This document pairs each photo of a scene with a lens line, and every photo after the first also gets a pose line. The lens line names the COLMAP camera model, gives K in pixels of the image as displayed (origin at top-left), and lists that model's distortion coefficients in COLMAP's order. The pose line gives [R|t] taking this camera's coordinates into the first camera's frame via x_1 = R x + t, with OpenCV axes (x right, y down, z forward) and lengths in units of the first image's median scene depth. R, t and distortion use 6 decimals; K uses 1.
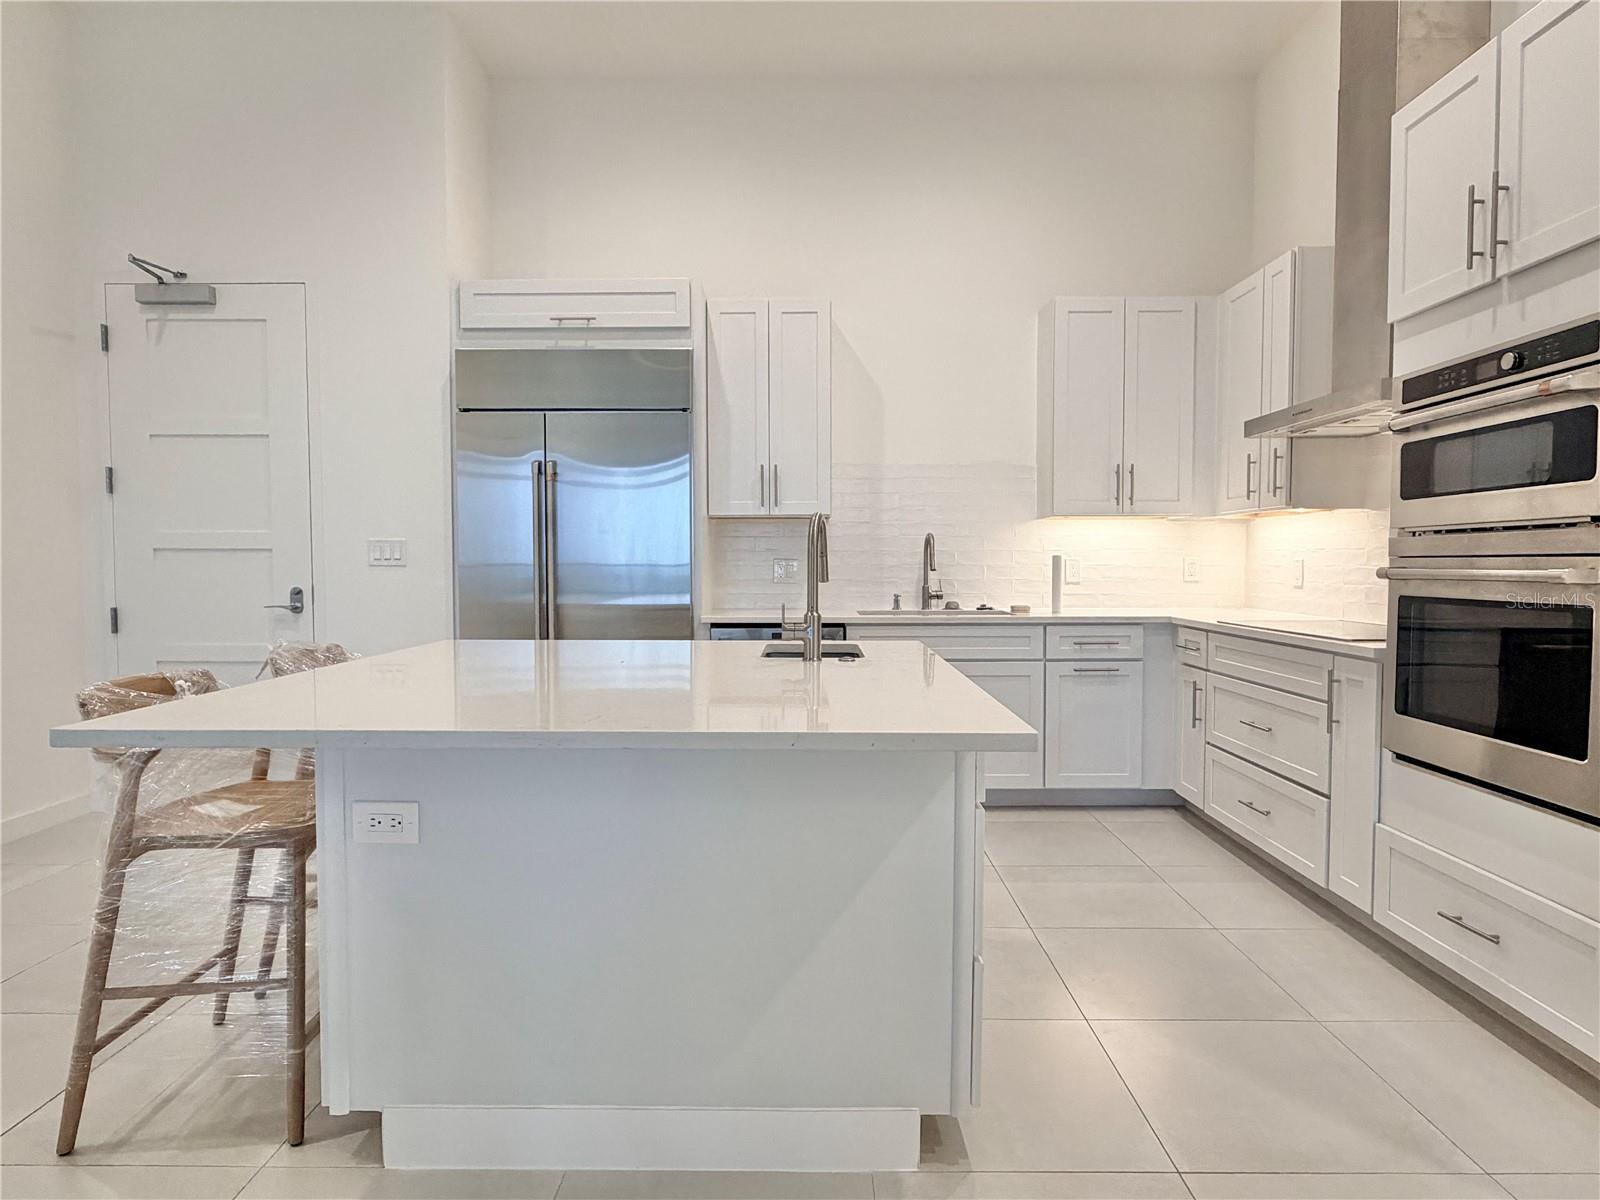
lens RADIAL K [[927.1, 0, 799.1], [0, 927.1, 597.2], [0, 0, 1]] dist [-0.002062, 0.002156]
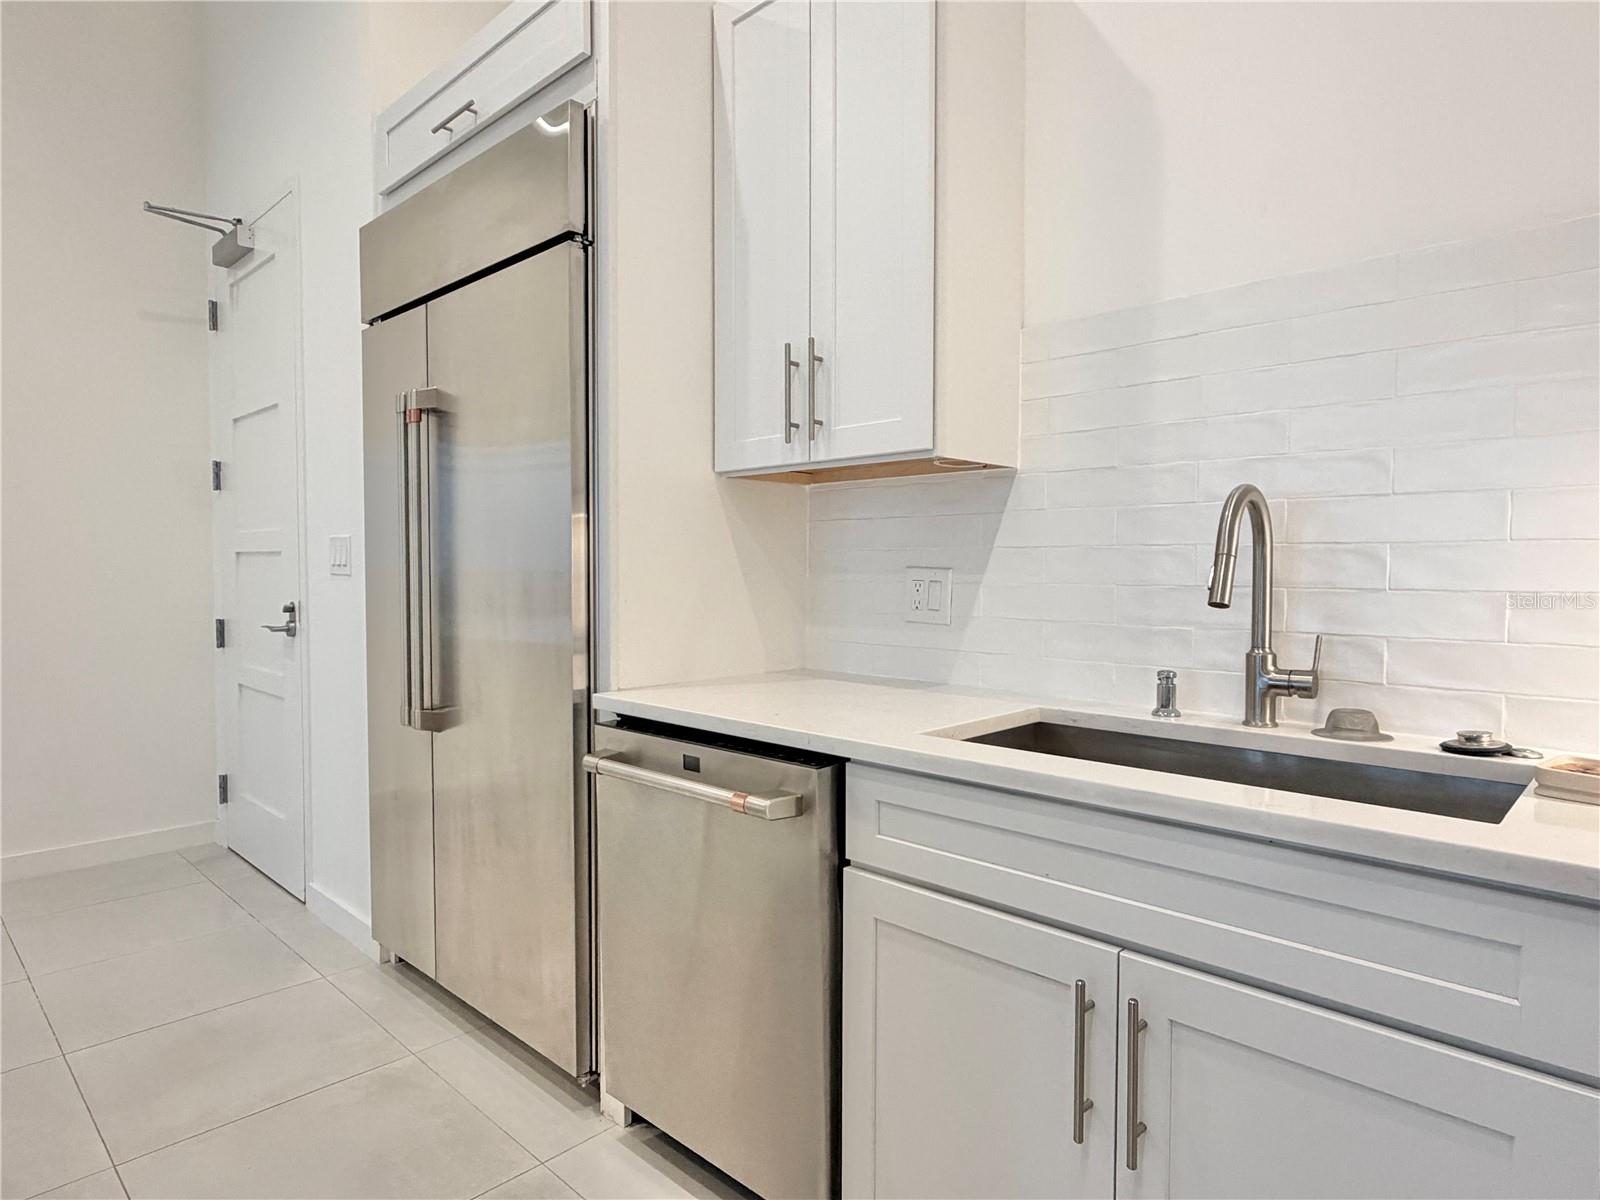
lens RADIAL K [[927.1, 0, 797.2], [0, 927.1, 600.2], [0, 0, 1]] dist [-0.002062, 0.002156]
pose [[0.724506, 0.029214, -0.688649, 0.298318], [-0.027439, 0.999532, 0.013534, -0.037412], [0.688722, 0.009091, 0.724969, 0.810958]]
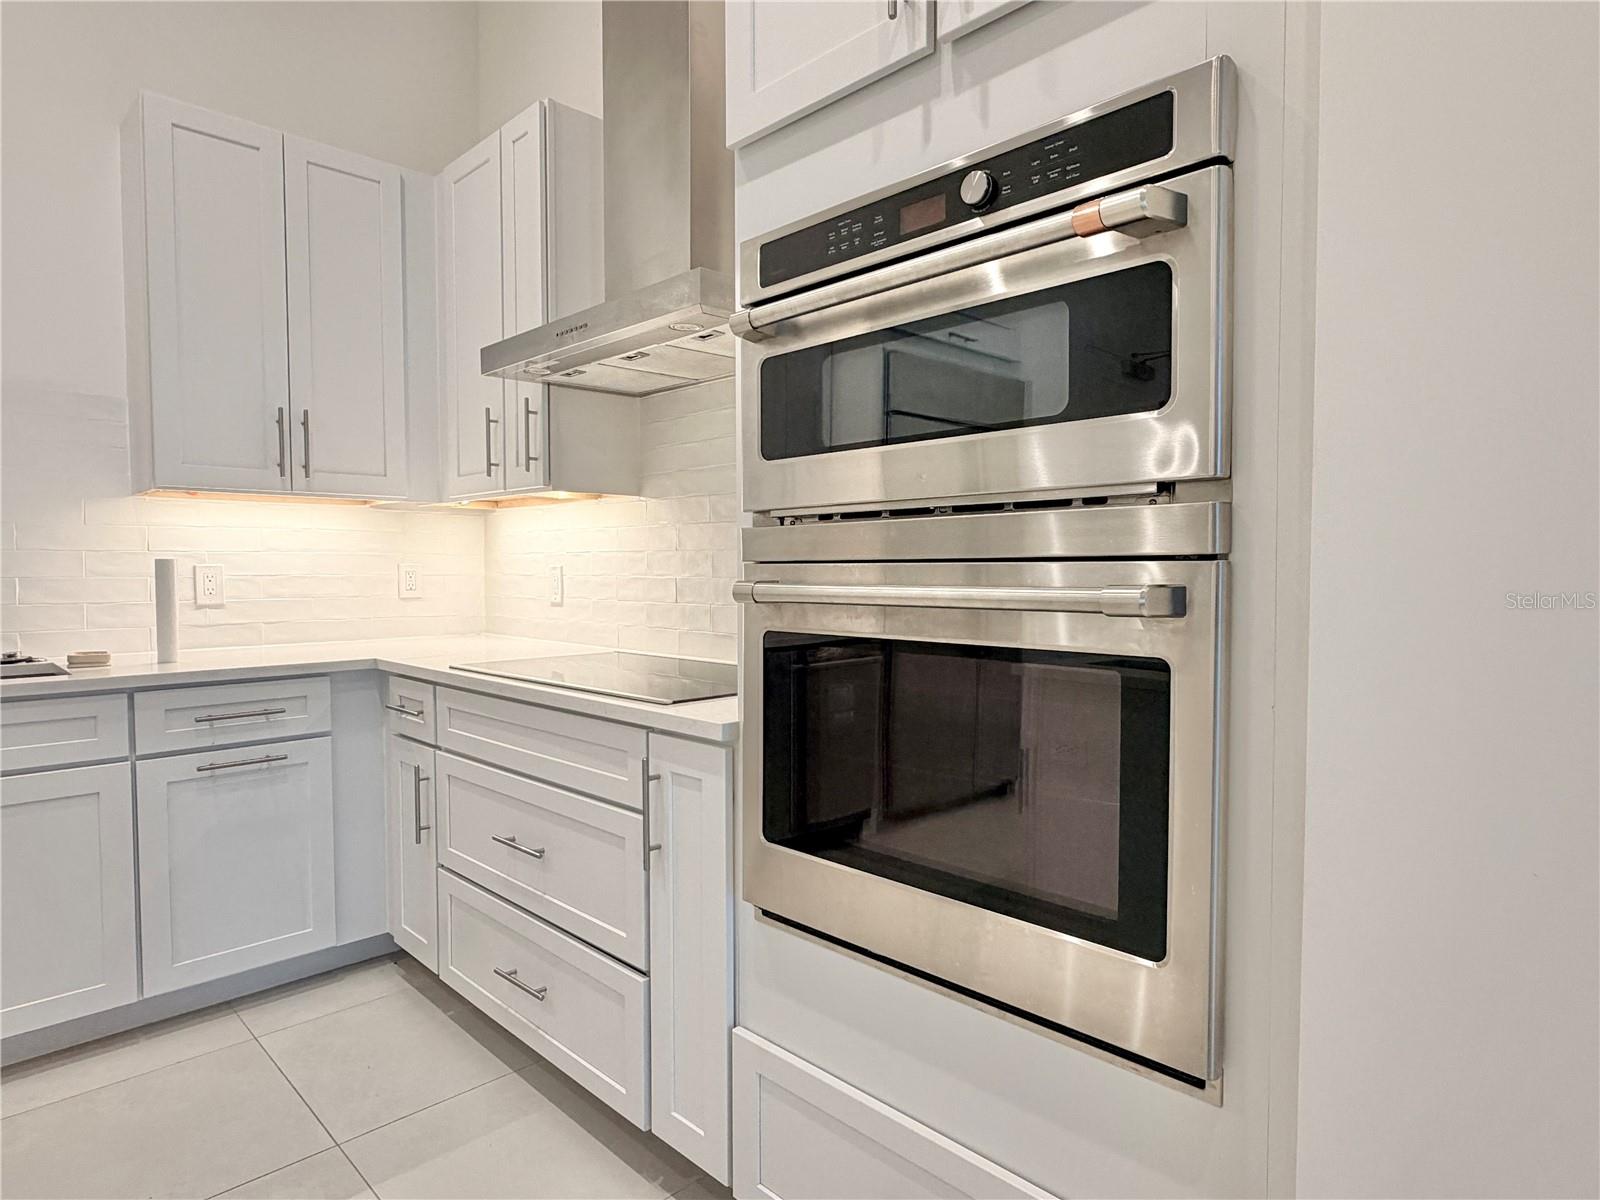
lens RADIAL K [[927.1, 0, 795.2], [0, 927.1, 599.9], [0, 0, 1]] dist [-0.002062, 0.002156]
pose [[0.709115, -0.027626, 0.704551, 0.179865], [0.030435, 0.999500, 0.008559, -0.016589], [-0.704435, 0.015373, 0.709602, 0.397549]]
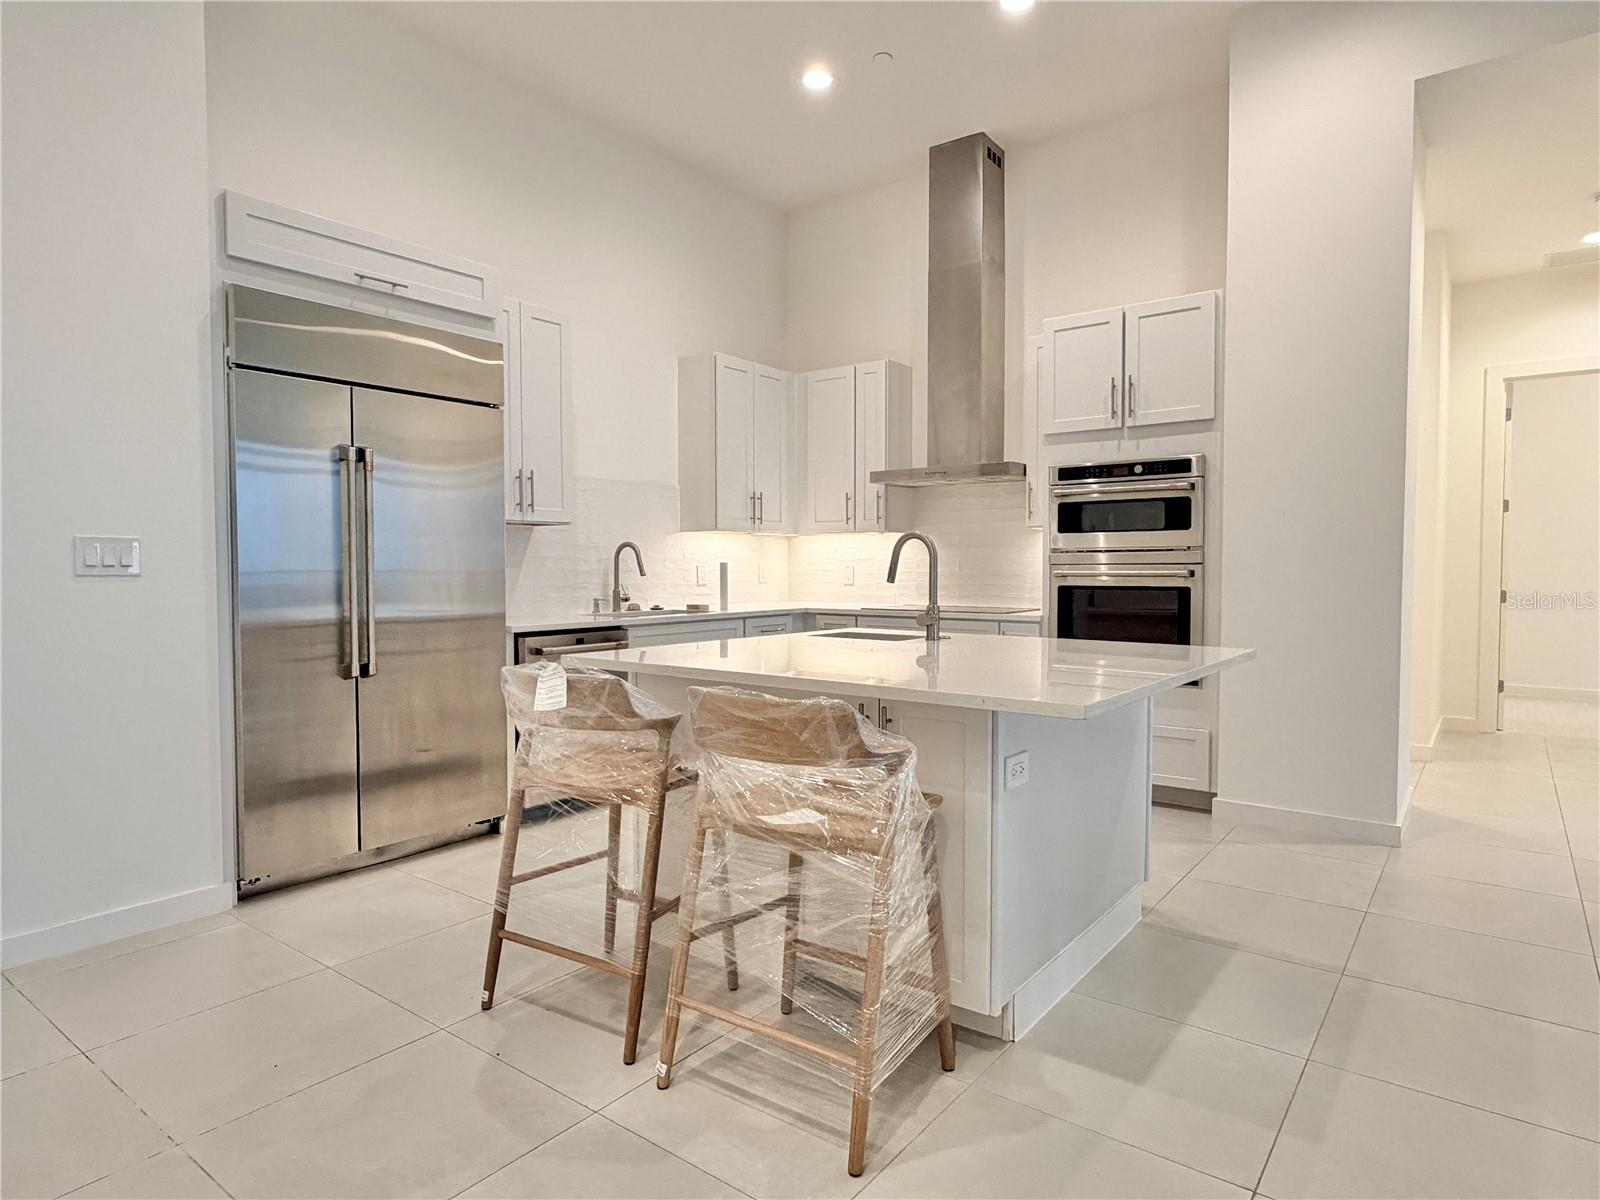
lens RADIAL K [[927.1, 0, 799.8], [0, 927.1, 597.3], [0, 0, 1]] dist [-0.002062, 0.002156]
pose [[0.596175, -0.027881, 0.802371, -0.758561], [0.033623, 0.999387, 0.009745, -0.008777], [-0.802150, 0.021168, 0.596747, 0.214943]]
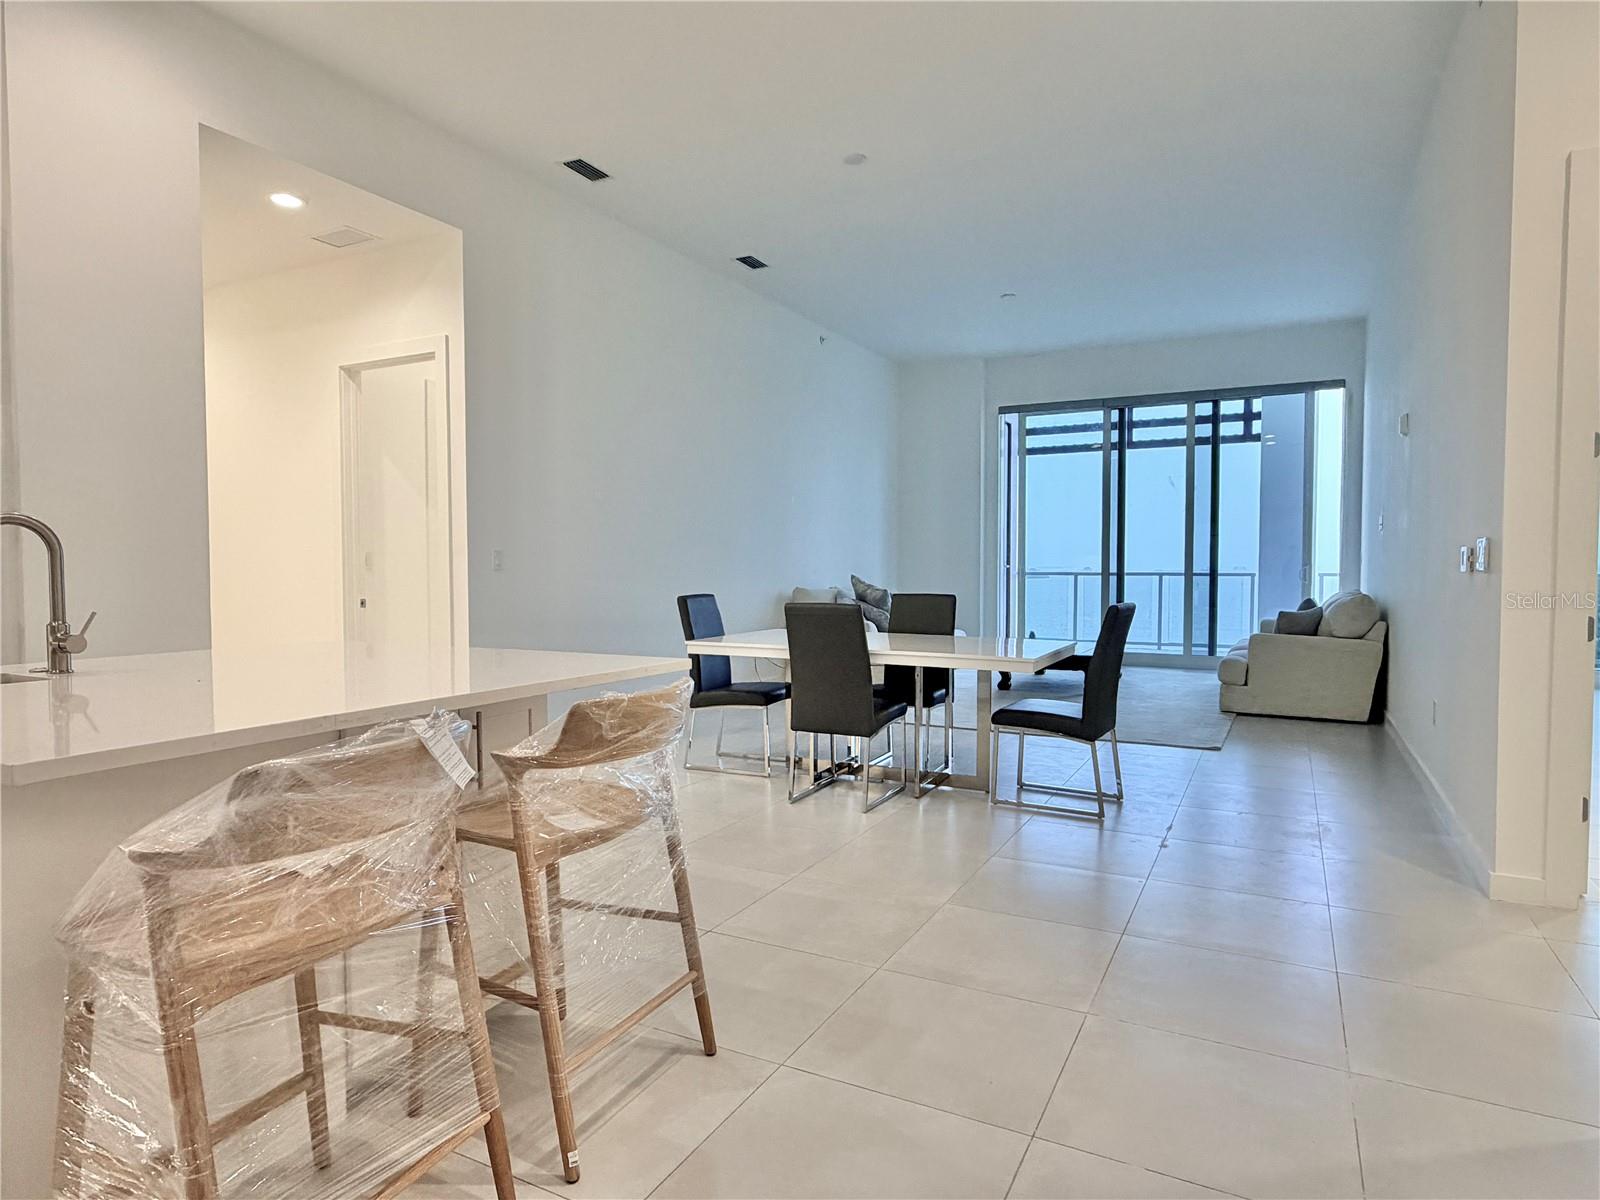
lens RADIAL K [[927.1, 0, 804.1], [0, 927.1, 597.9], [0, 0, 1]] dist [-0.002062, 0.002156]
pose [[-0.891243, -0.013699, 0.453320, -0.685316], [0.021050, 0.997217, 0.071520, -0.037121], [-0.453038, 0.073284, -0.888474, 0.939970]]
